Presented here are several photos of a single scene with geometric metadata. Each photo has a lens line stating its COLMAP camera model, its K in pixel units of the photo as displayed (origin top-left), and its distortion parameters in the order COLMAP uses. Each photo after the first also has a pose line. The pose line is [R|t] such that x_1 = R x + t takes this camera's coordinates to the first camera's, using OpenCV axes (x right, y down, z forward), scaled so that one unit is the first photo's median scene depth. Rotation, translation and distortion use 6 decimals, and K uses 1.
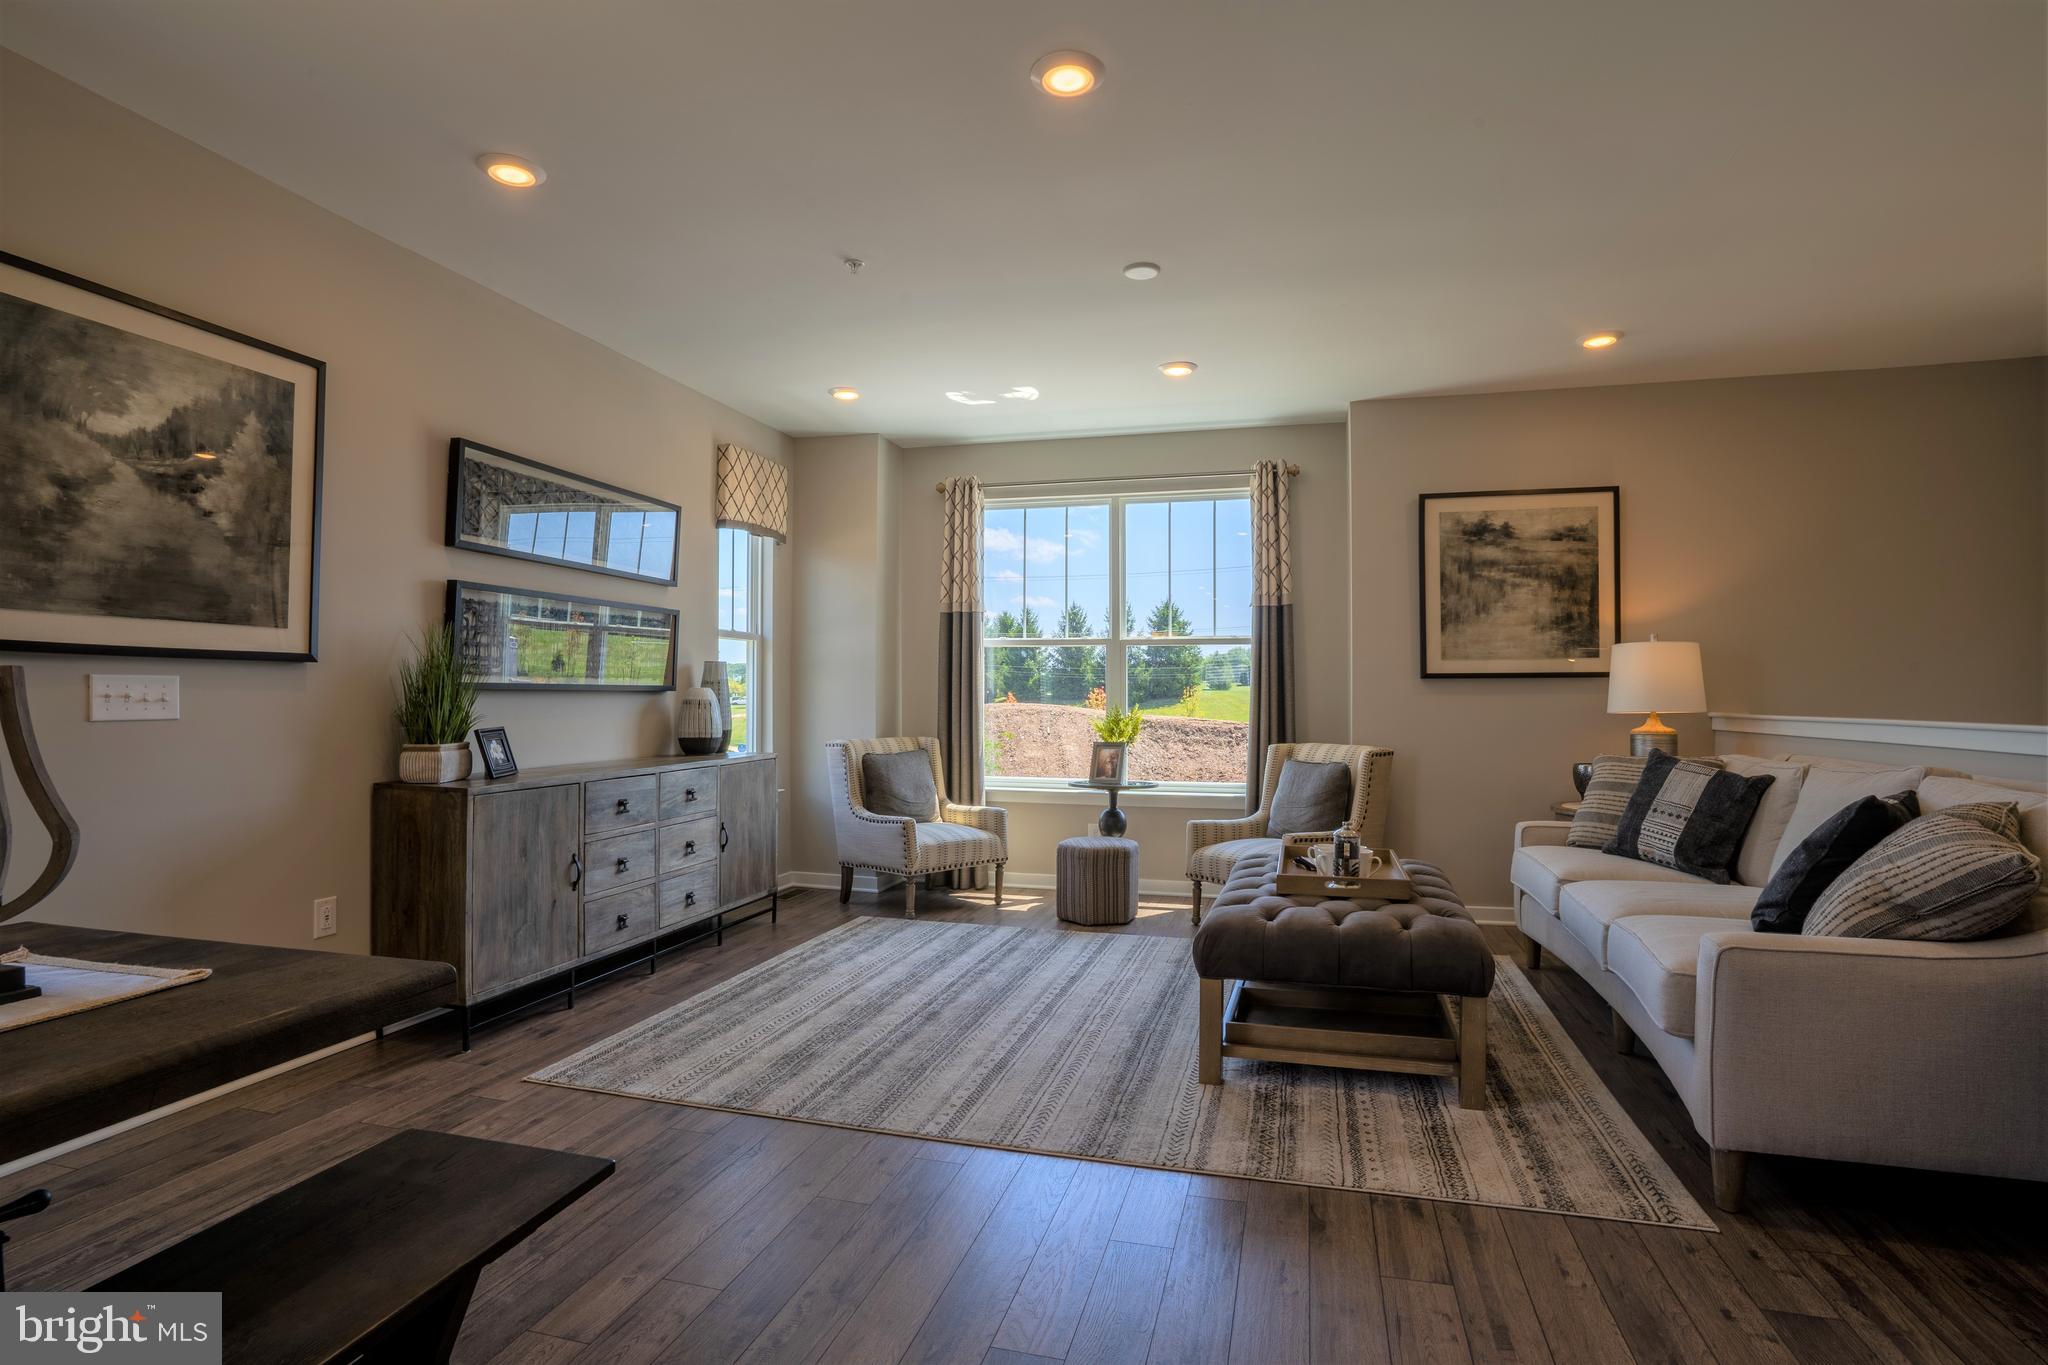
lens RADIAL K [[1025.9, 0, 1020.6], [0, 1025.9, 684.7], [0, 0, 1]] dist [-0.078958, 0.038041]
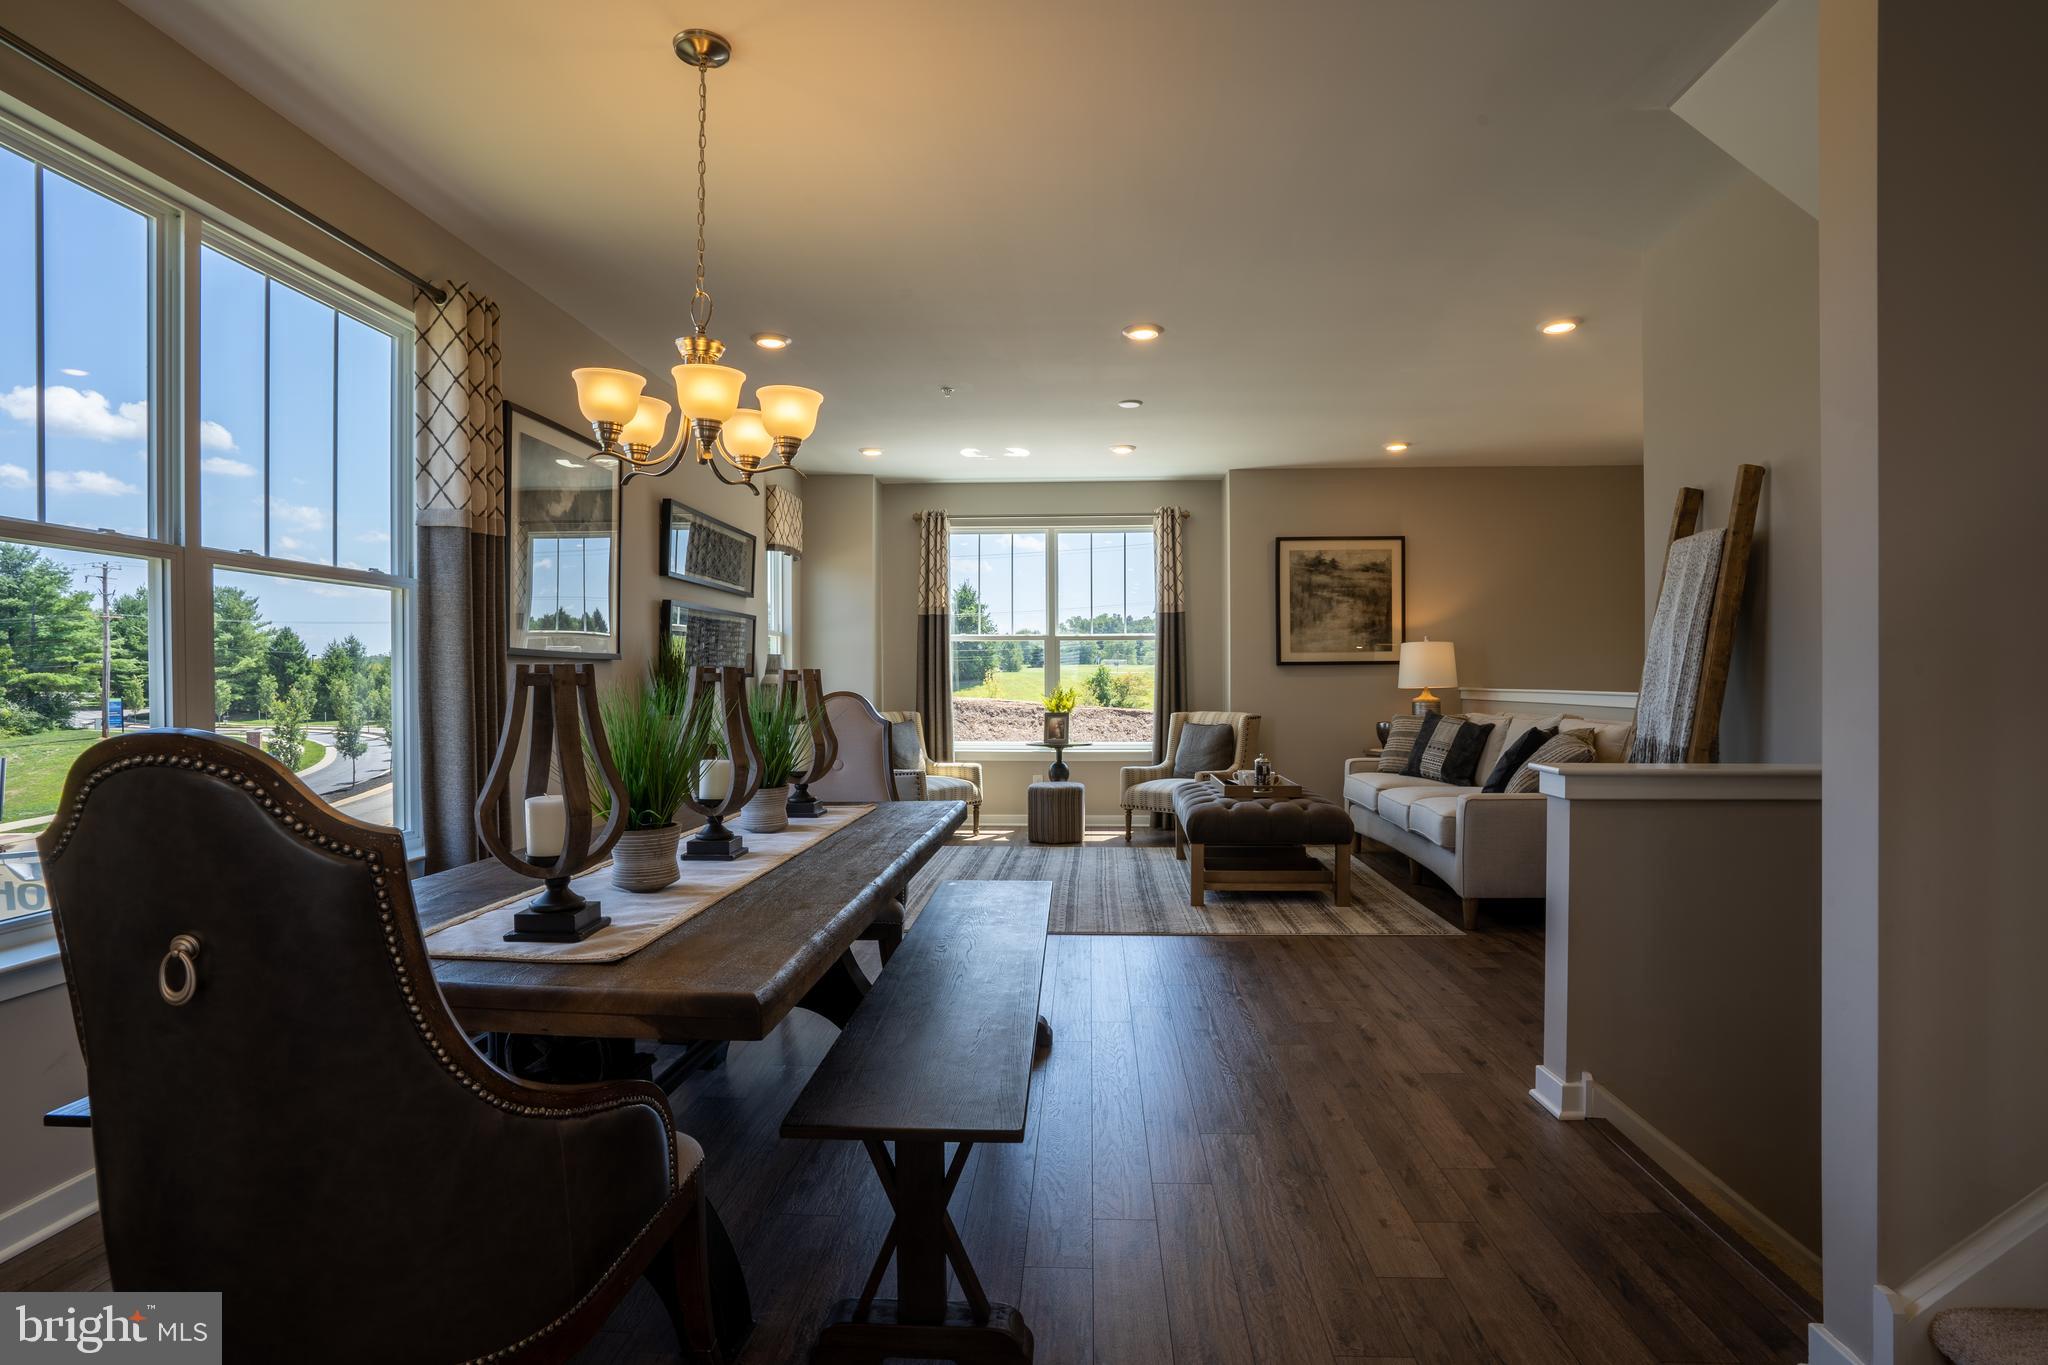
lens RADIAL K [[1068.6, 0, 1020.6], [0, 1068.6, 681.3], [0, 0, 1]] dist [-0.073394, 0.046797]
pose [[0.977147, -0.006914, 0.212452, -0.295915], [0.003927, 0.999887, 0.014477, -0.006977], [-0.212528, -0.013312, 0.977064, -0.419793]]
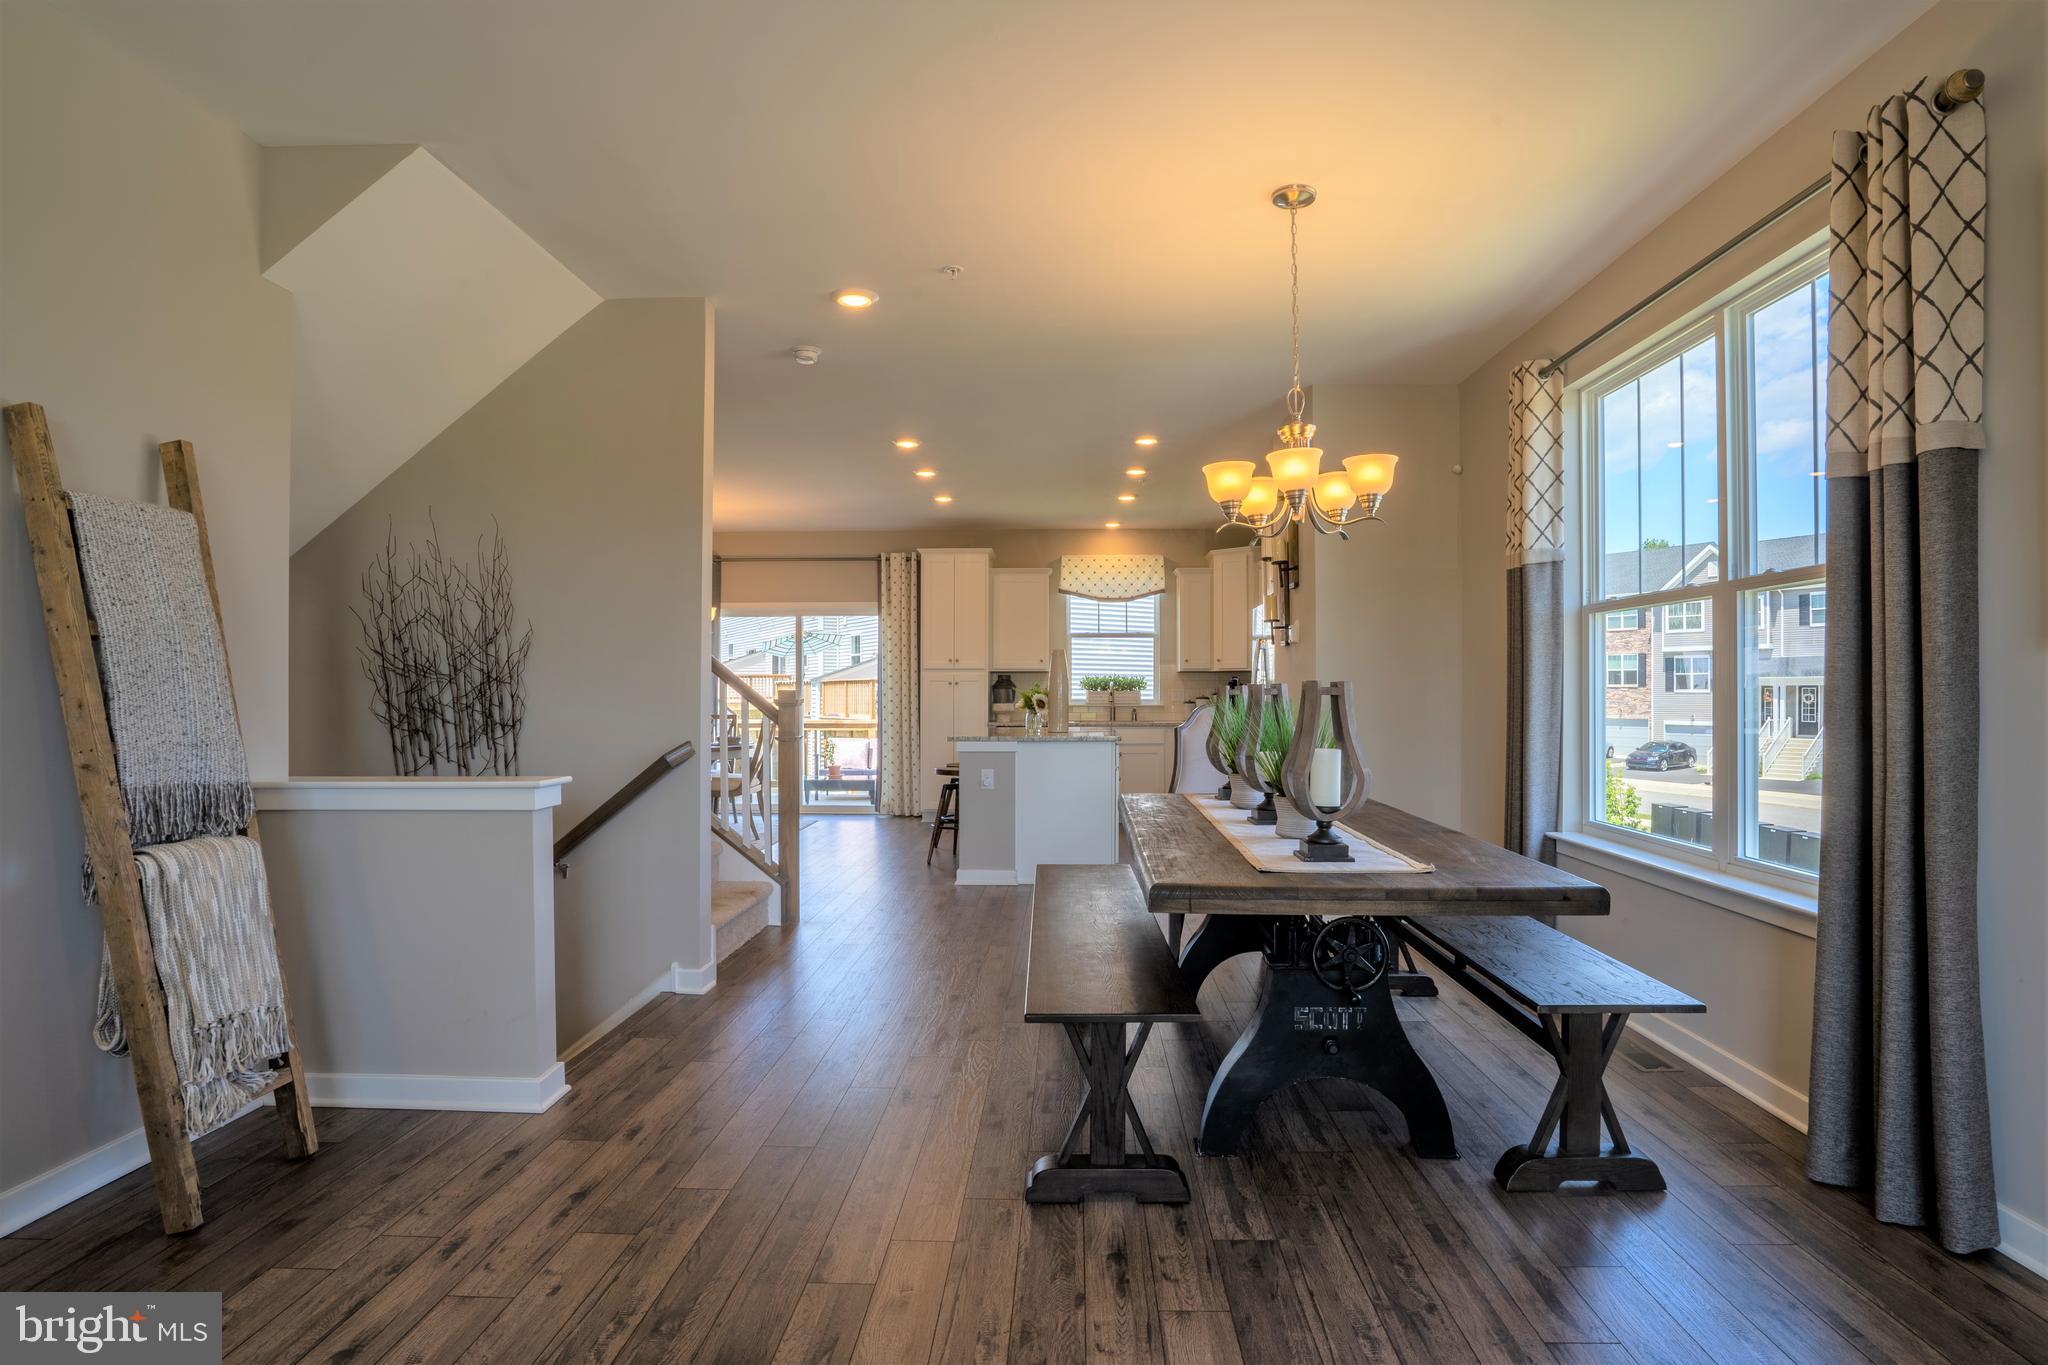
lens RADIAL K [[1013.7, 0, 1025.2], [0, 1013.7, 687.1], [0, 0, 1]] dist [-0.079755, 0.037151]
pose [[-0.973337, -0.001986, -0.229371, -0.020315], [0.001297, 0.999899, -0.014160, 0.005243], [0.229375, -0.014080, -0.973236, 0.725487]]
